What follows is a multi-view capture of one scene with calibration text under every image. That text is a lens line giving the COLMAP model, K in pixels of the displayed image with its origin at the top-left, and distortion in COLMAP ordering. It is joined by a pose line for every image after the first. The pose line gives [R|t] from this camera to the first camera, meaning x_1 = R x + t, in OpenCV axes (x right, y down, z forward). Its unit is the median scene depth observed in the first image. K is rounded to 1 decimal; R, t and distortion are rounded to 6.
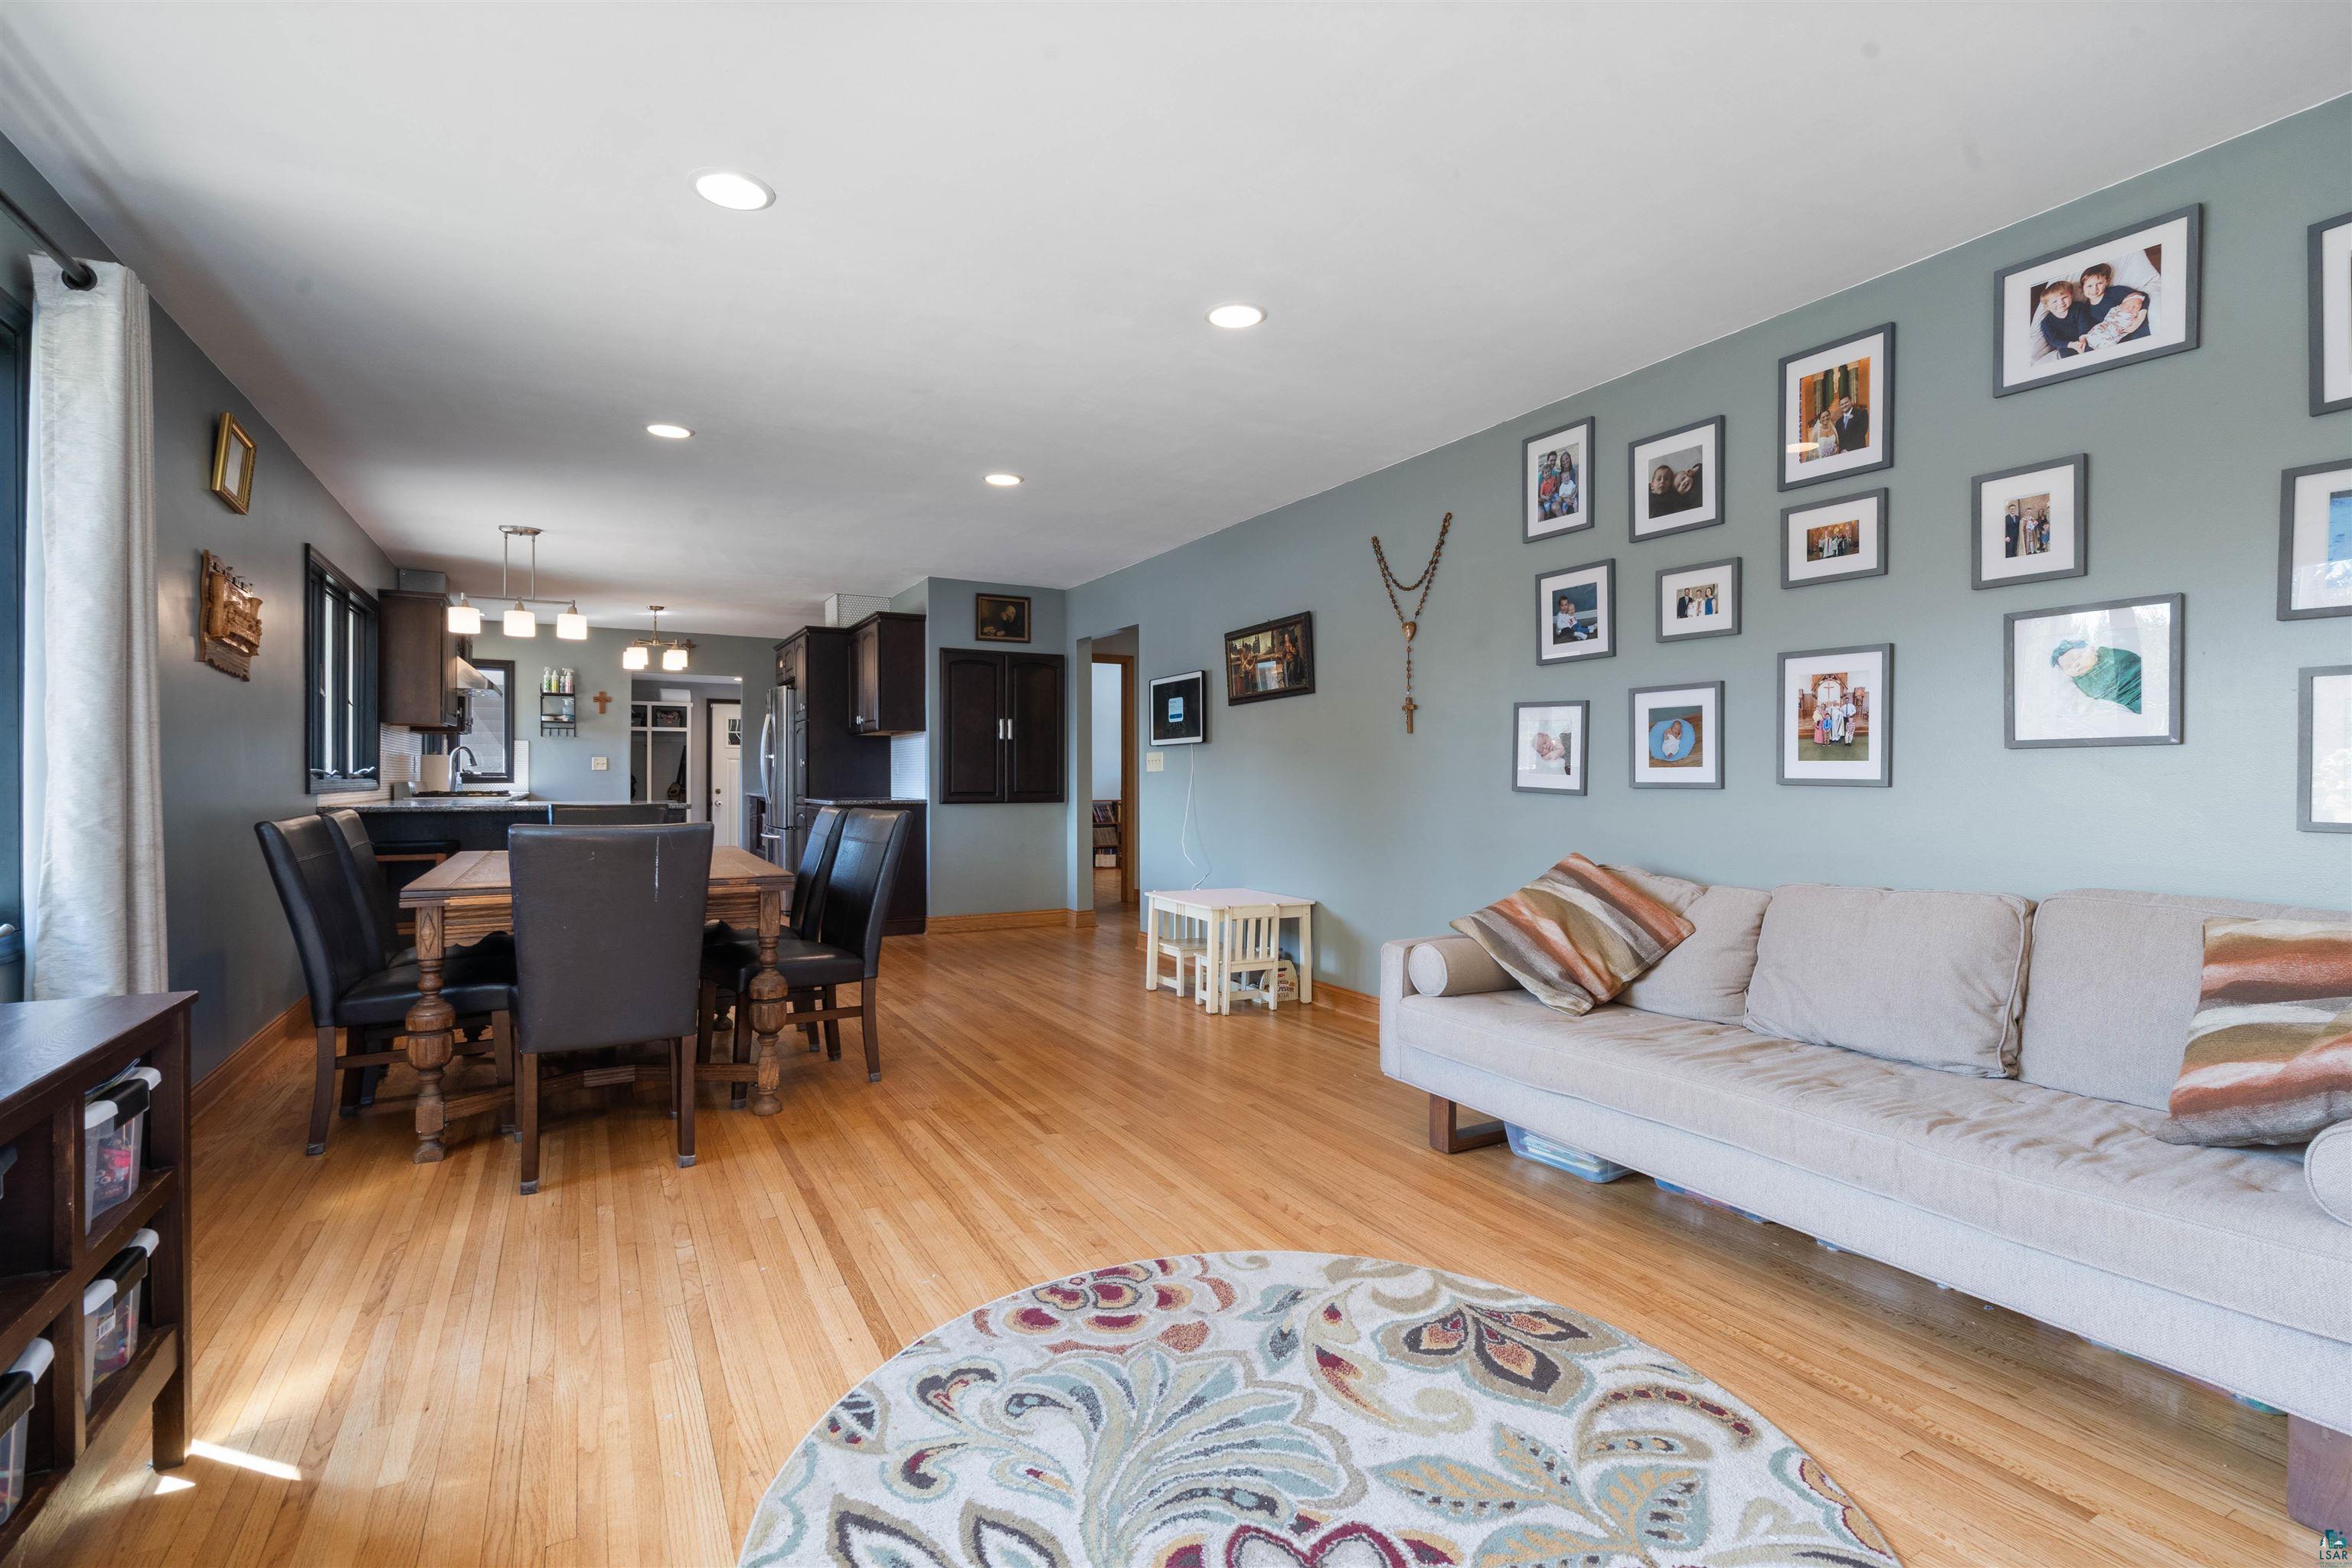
lens RADIAL K [[1083.4, 0, 1176.0], [0, 1083.4, 784.0], [0, 0, 1]] dist [-0.000888, 0.000335]
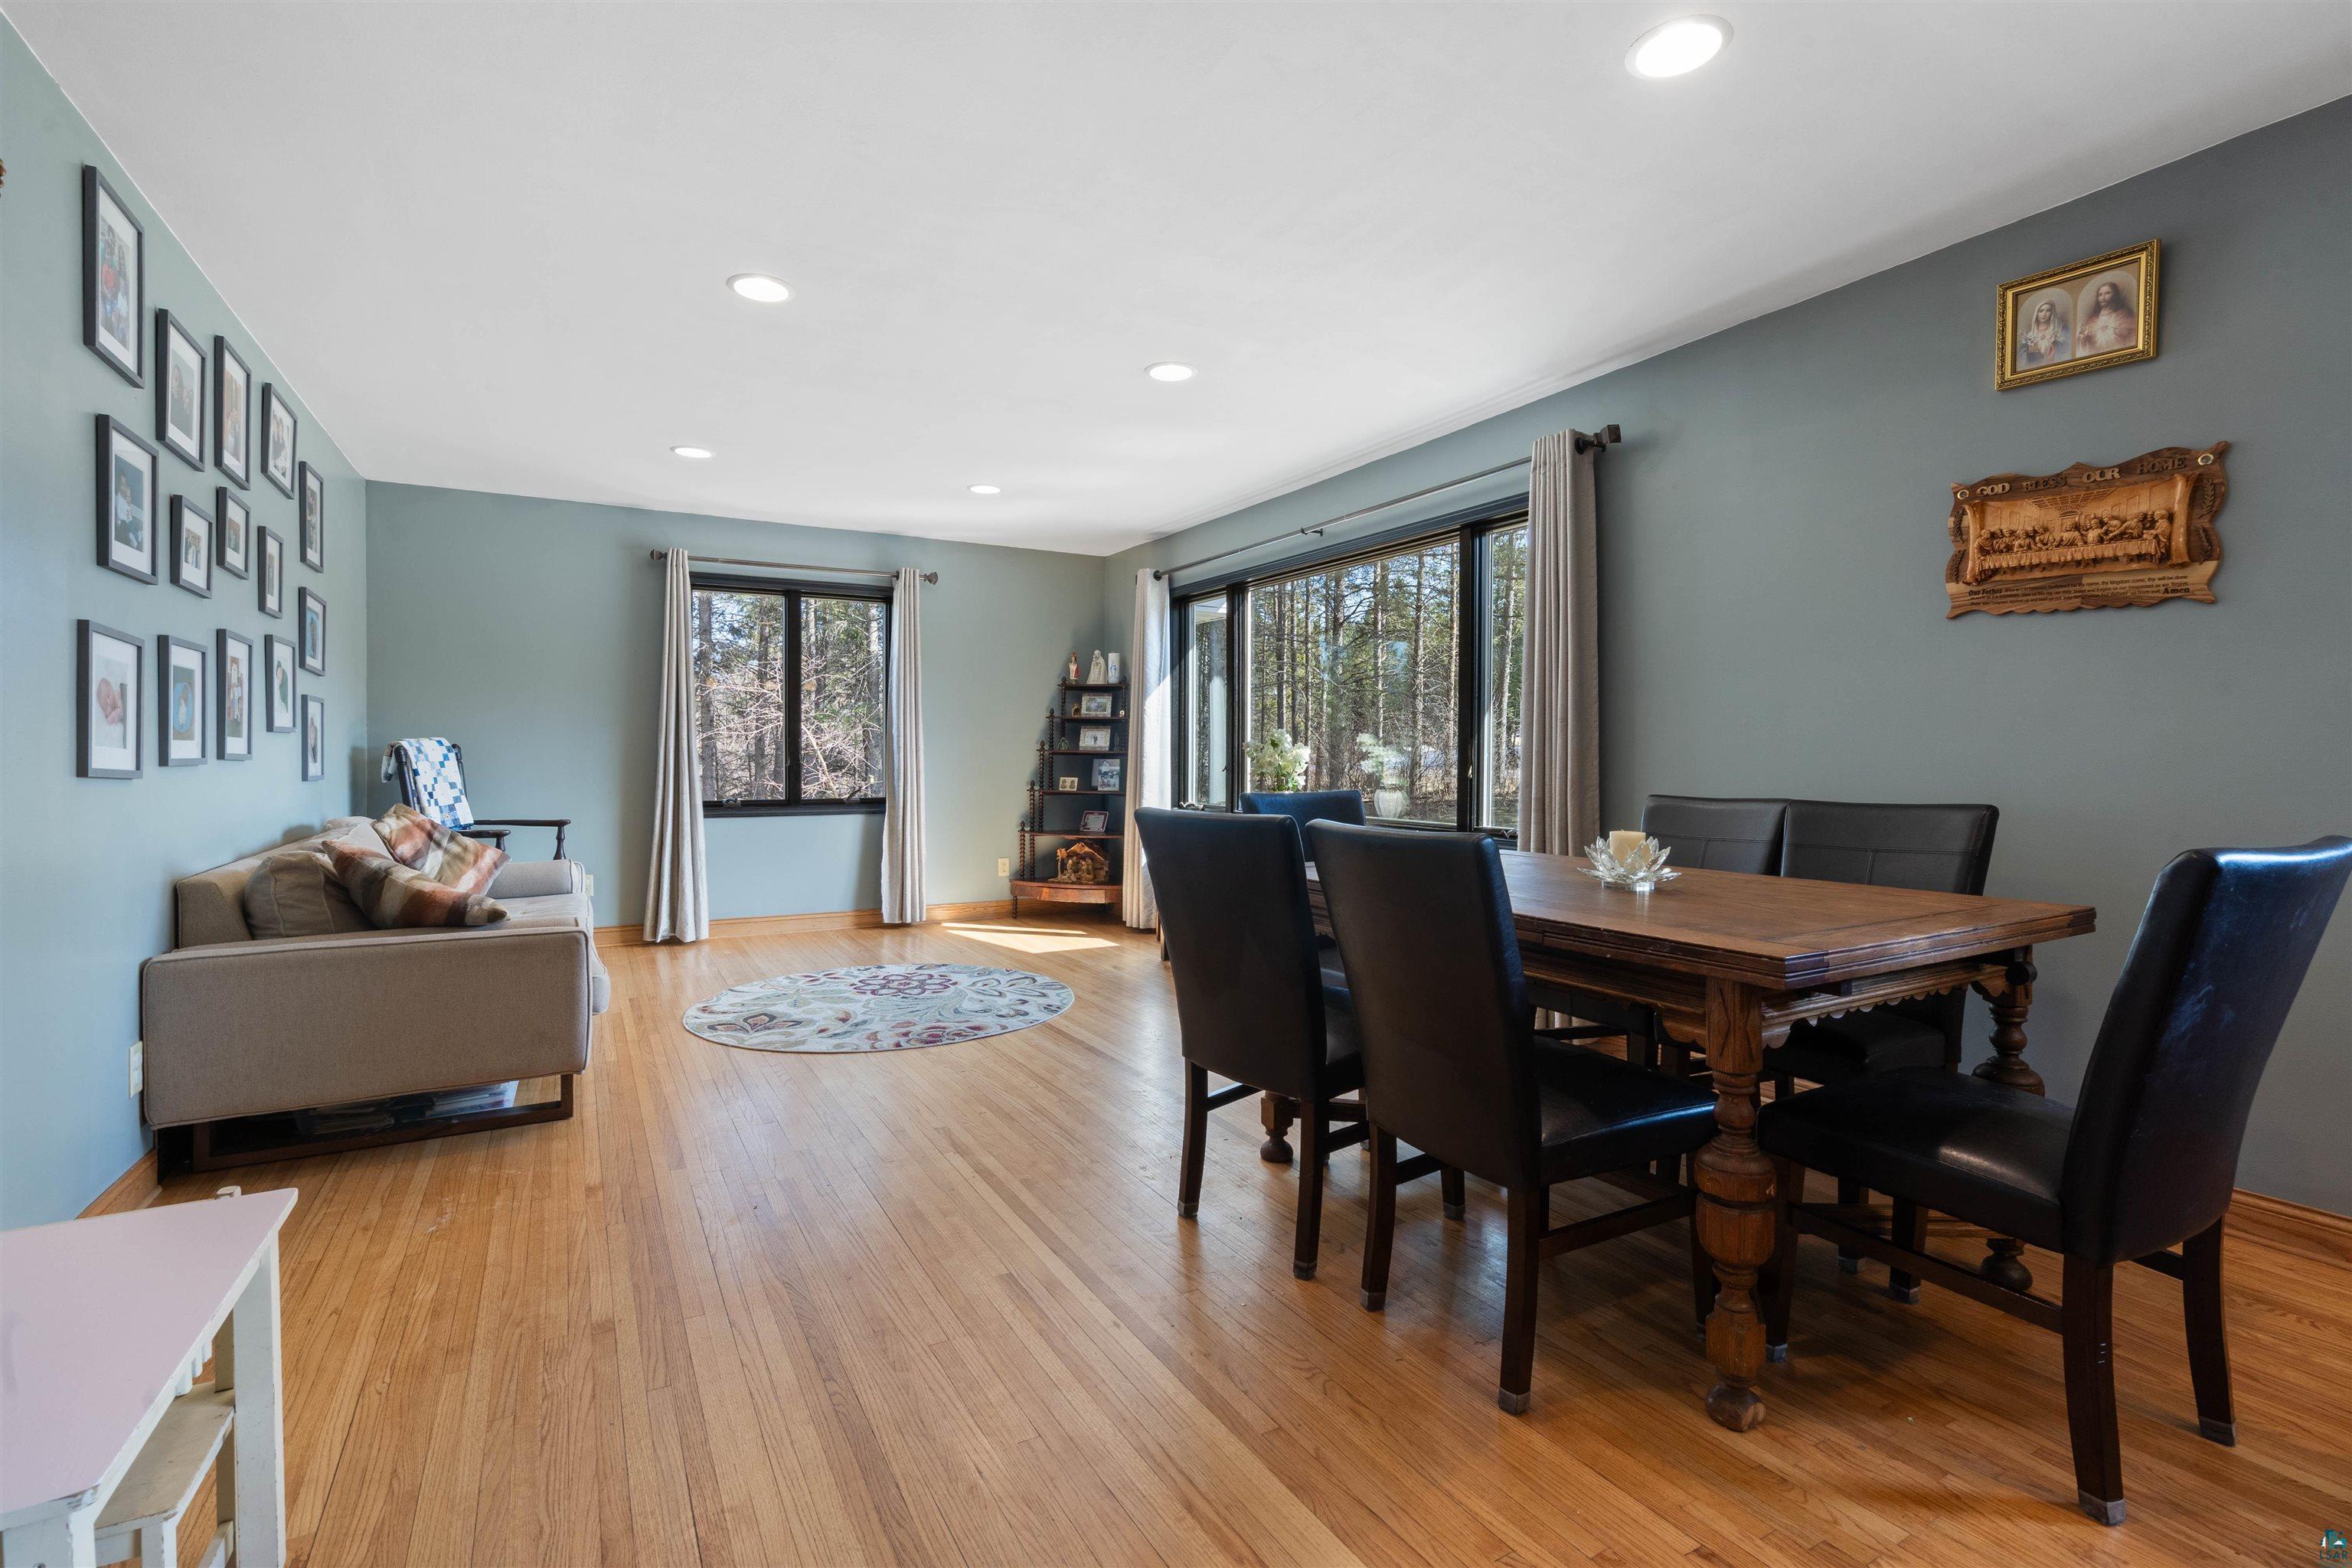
lens RADIAL K [[1078.5, 0, 1174.1], [0, 1078.5, 790.8], [0, 0, 1]] dist [0.000187, -0.000087]
pose [[-0.999945, -0.002454, -0.010159, -0.506811], [-0.002803, 0.999400, 0.034517, -0.007749], [0.010068, 0.034543, -0.999352, 3.207915]]
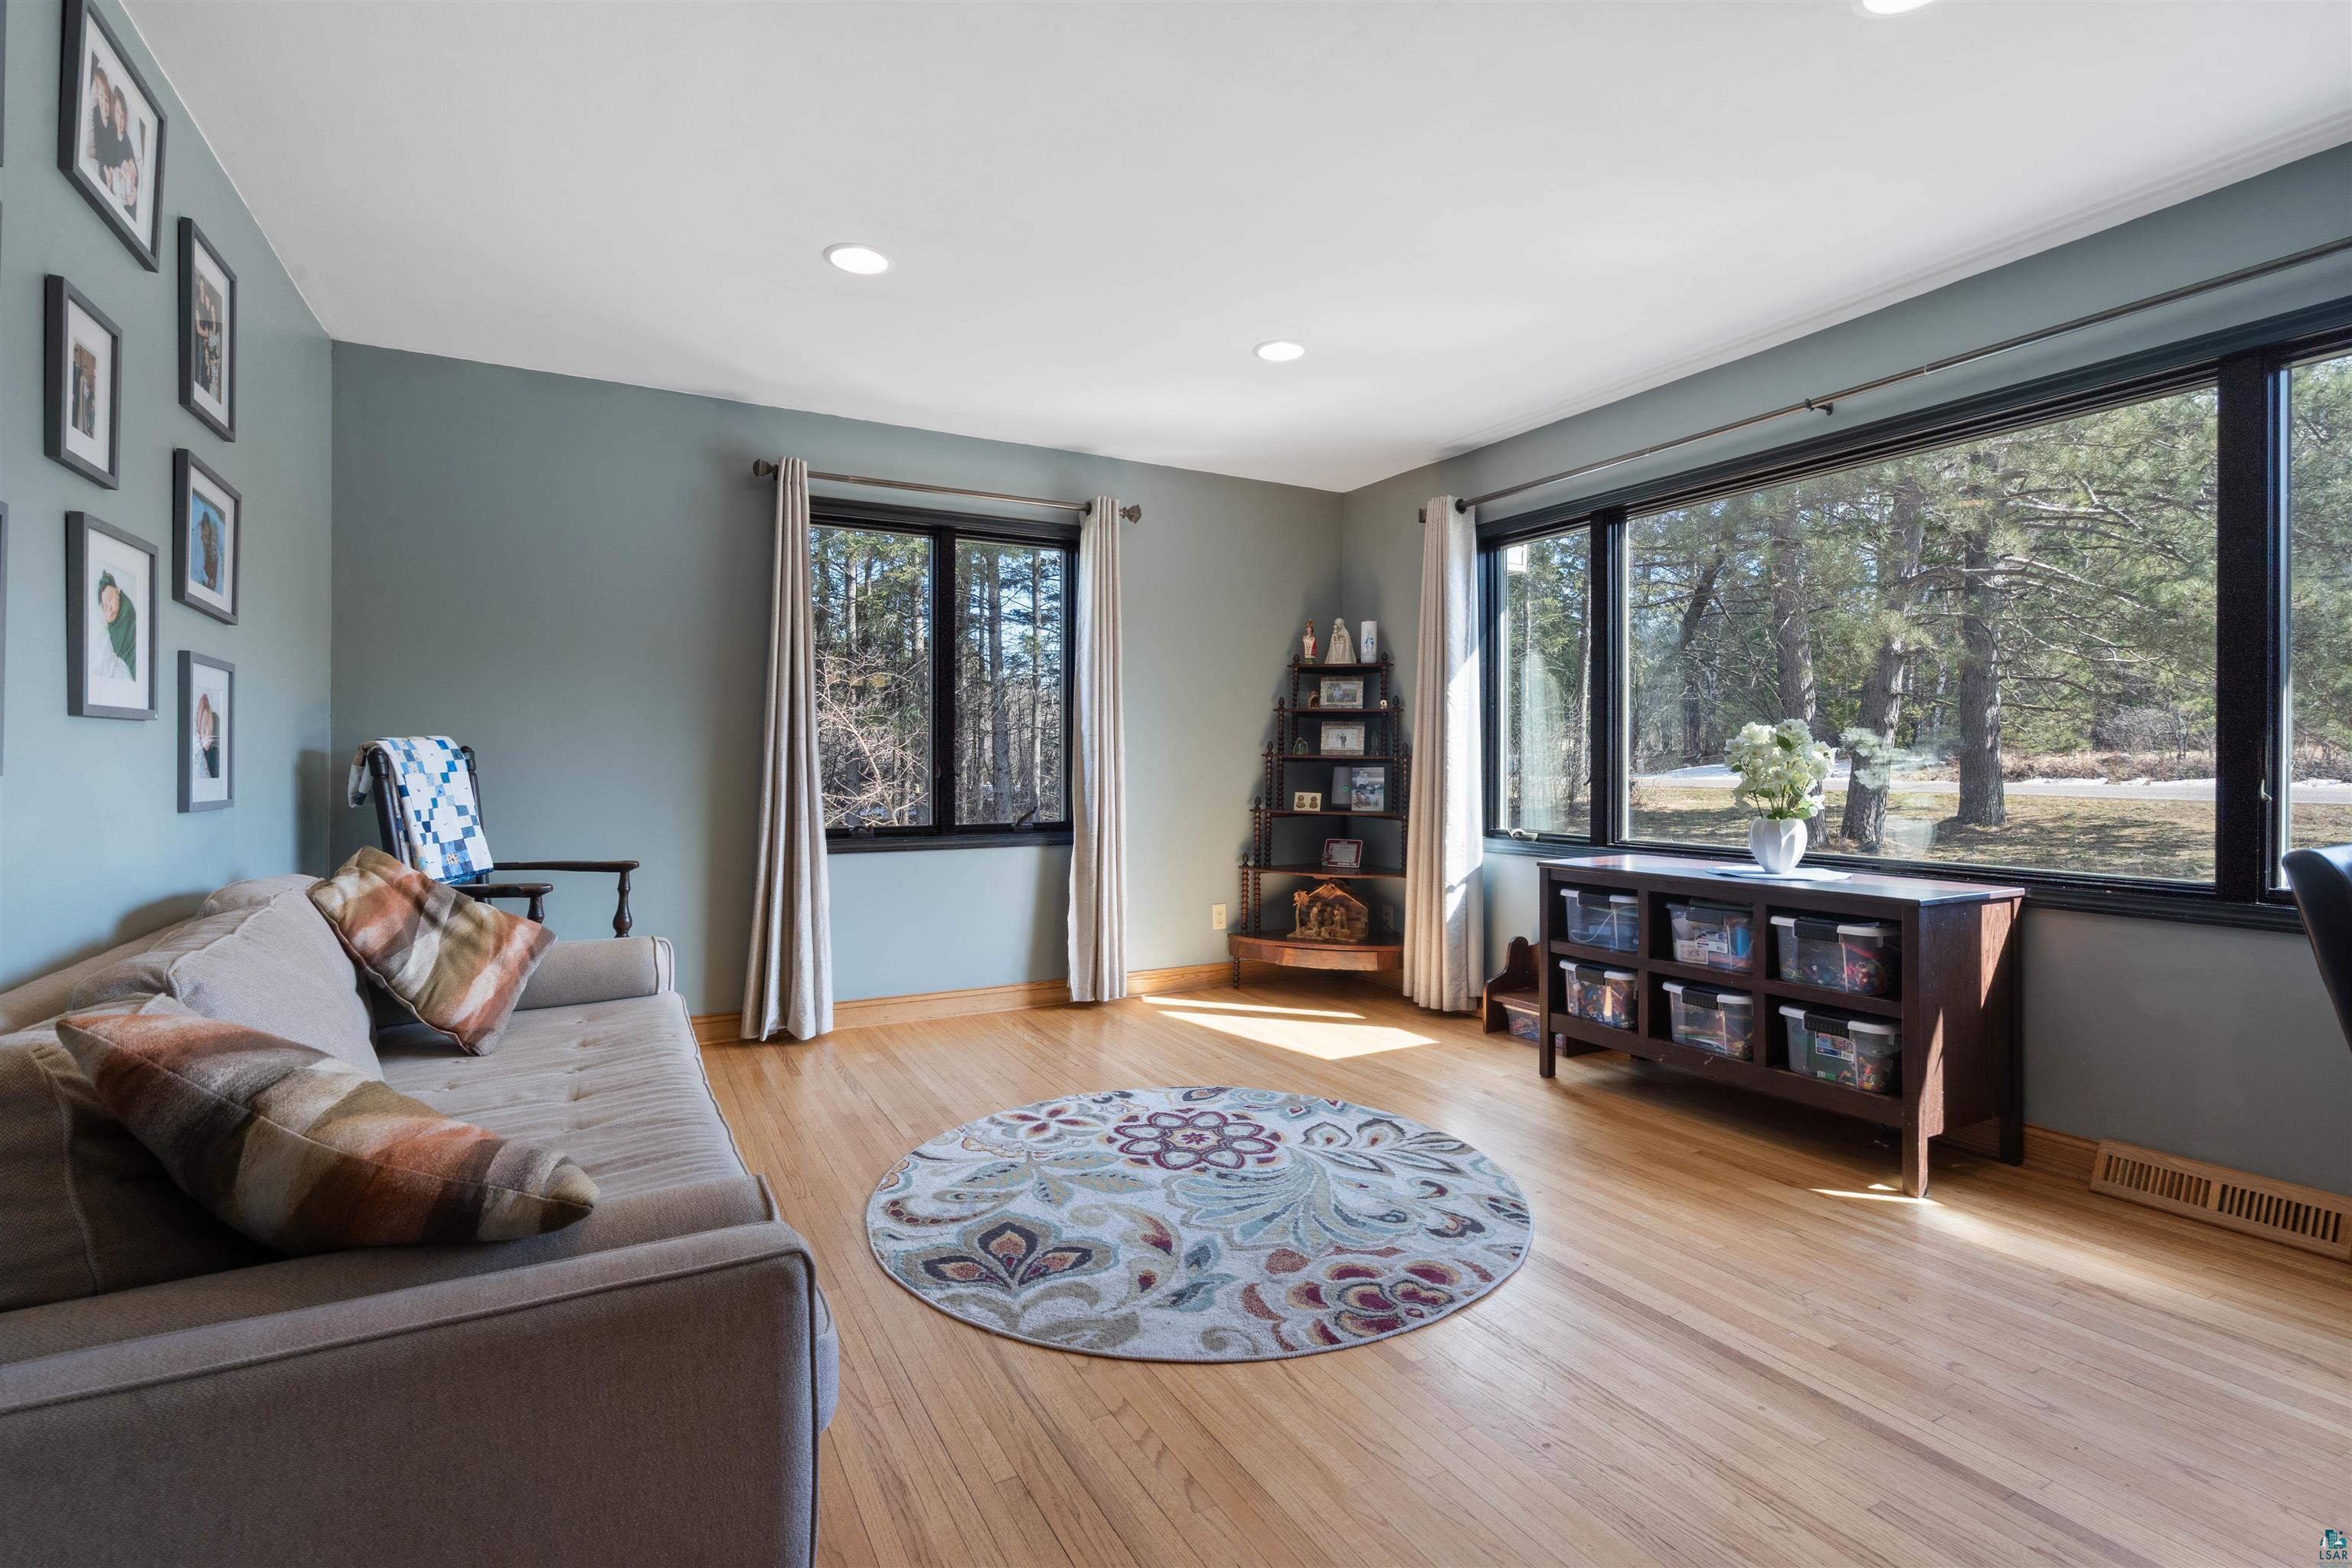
lens RADIAL K [[1083.4, 0, 1176.0], [0, 1083.4, 784.0], [0, 0, 1]] dist [-0.000888, 0.000335]
pose [[-0.999999, -0.001239, 0.000582, 0.128085], [-0.001226, 0.999759, 0.021915, -0.005100], [-0.000609, 0.021914, -0.999760, 2.220177]]
